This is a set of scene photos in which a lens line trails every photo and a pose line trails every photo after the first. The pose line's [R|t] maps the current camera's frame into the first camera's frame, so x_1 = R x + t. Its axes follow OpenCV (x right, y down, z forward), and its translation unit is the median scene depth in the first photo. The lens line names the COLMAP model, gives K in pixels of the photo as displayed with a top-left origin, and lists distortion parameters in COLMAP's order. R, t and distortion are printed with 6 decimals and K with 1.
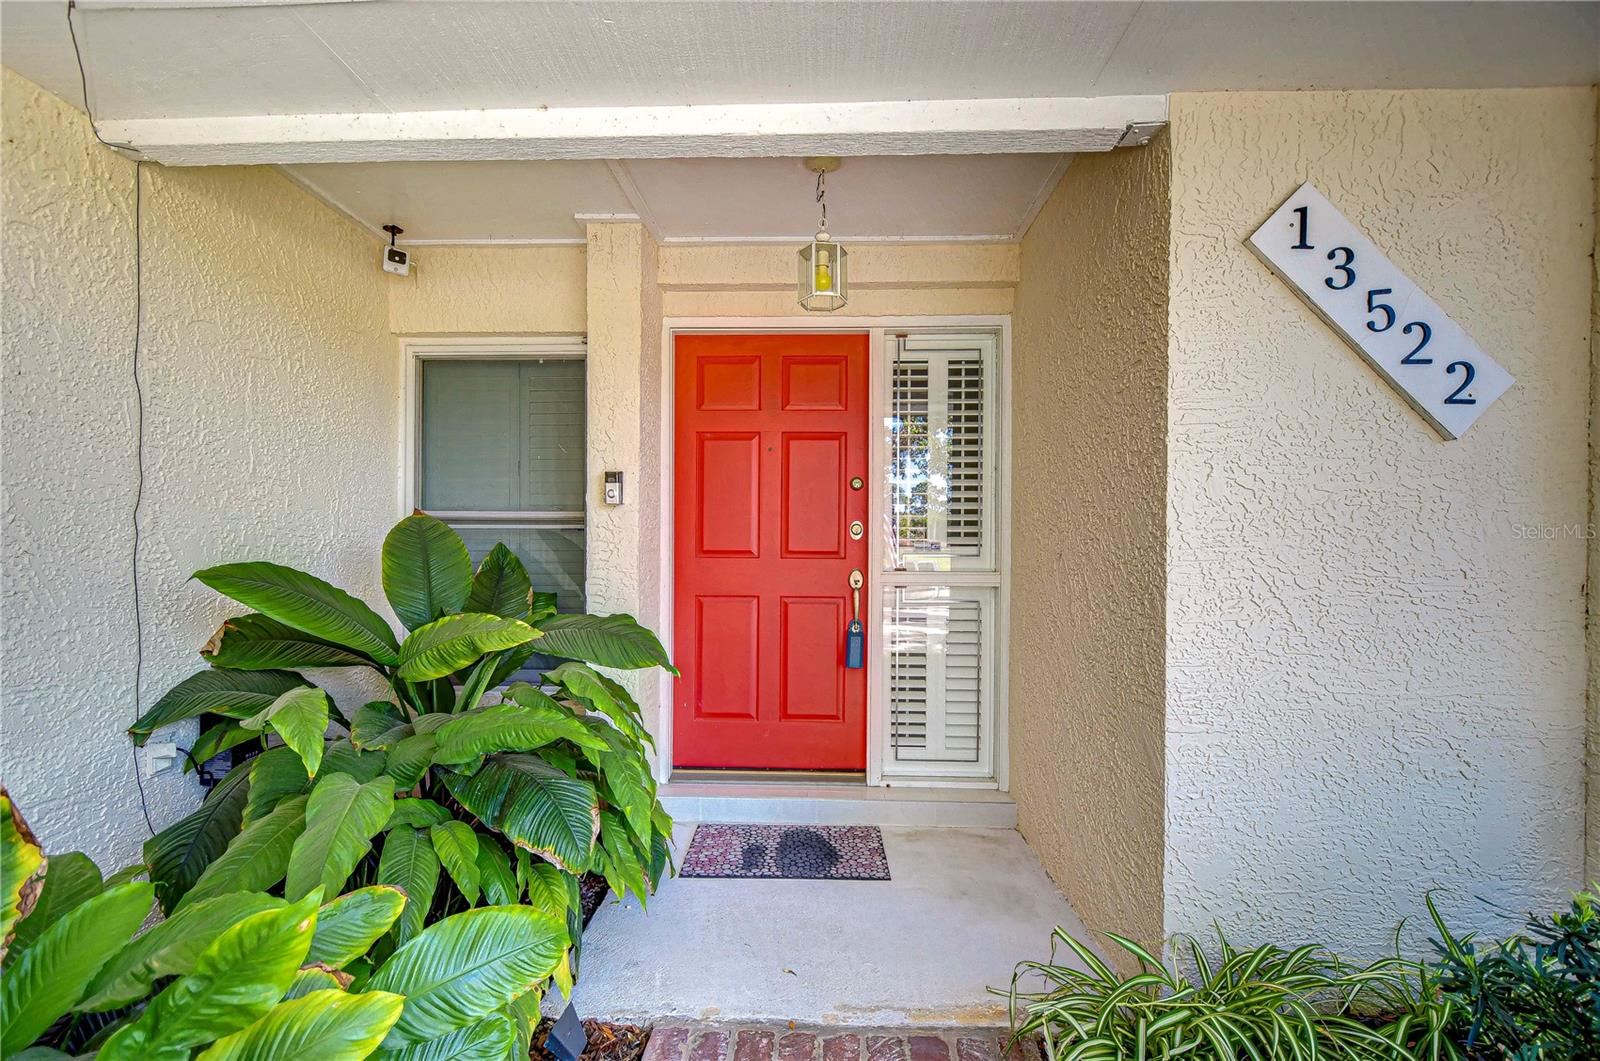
lens RADIAL K [[766.0, 0, 798.7], [0, 766.0, 555.2], [0, 0, 1]] dist [0.030428, -0.026514]
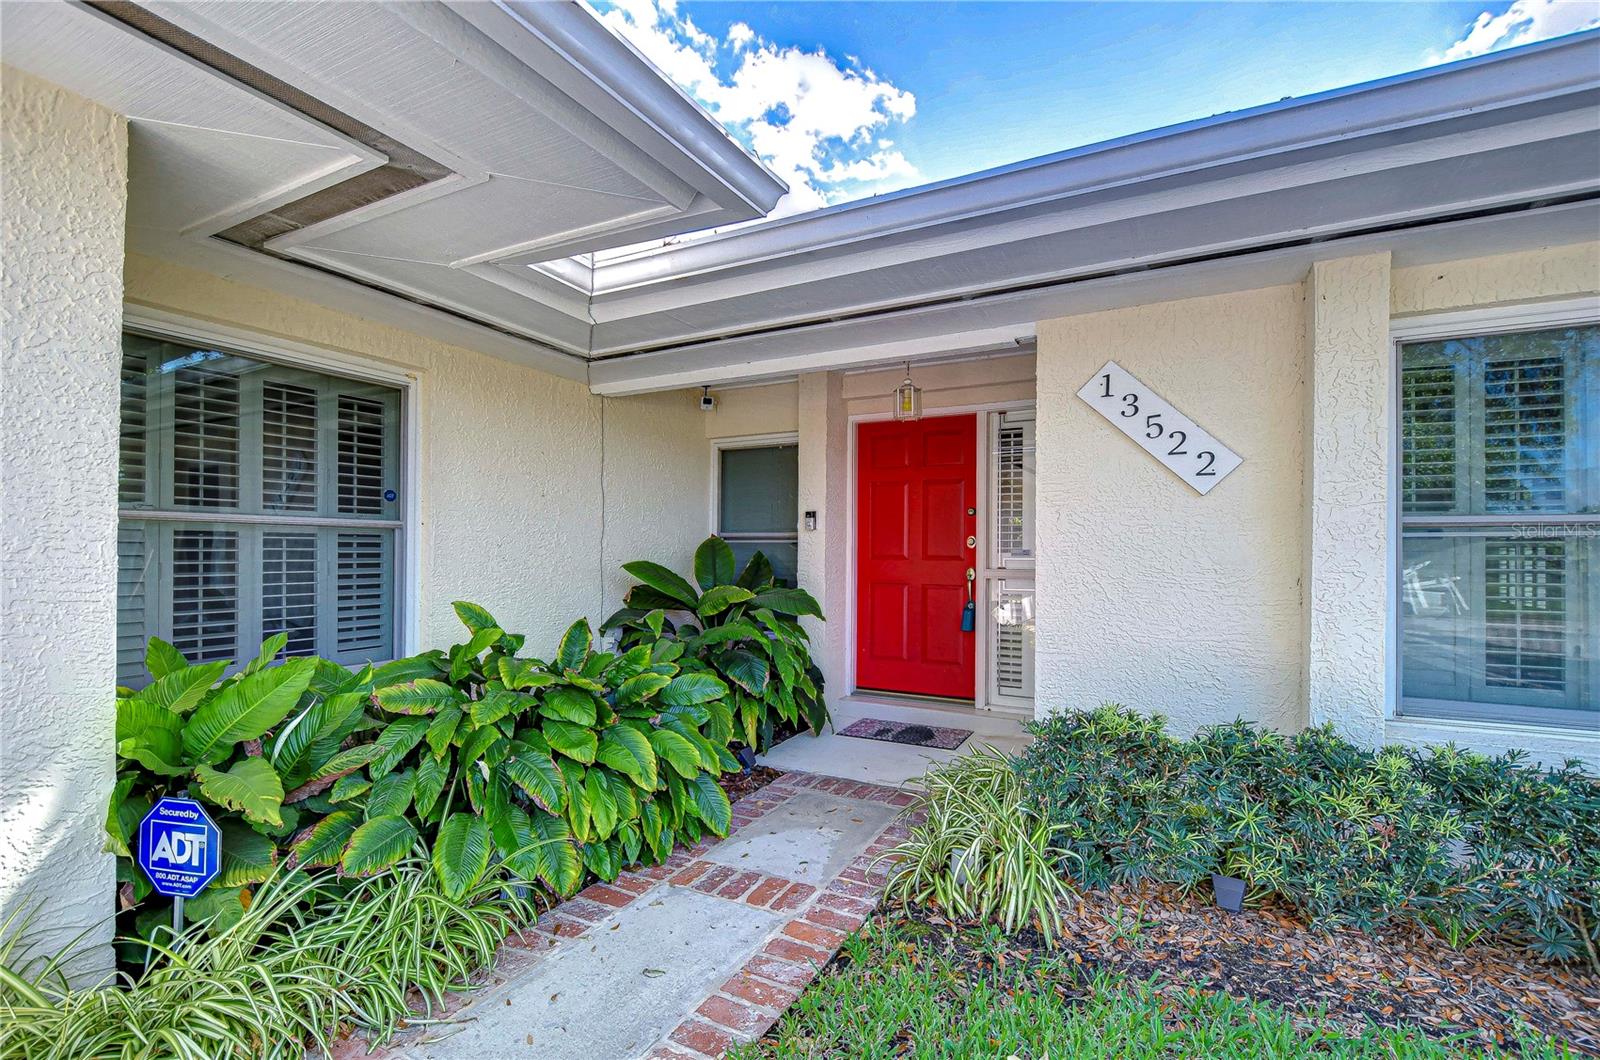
lens RADIAL K [[709.0, 0, 810.4], [0, 709.0, 550.2], [0, 0, 1]] dist [0.026882, -0.019886]
pose [[0.923086, -0.000827, -0.384592, 0.462018], [-0.002355, 0.999967, -0.007802, -0.006581], [0.384586, 0.008108, 0.923054, -0.616365]]
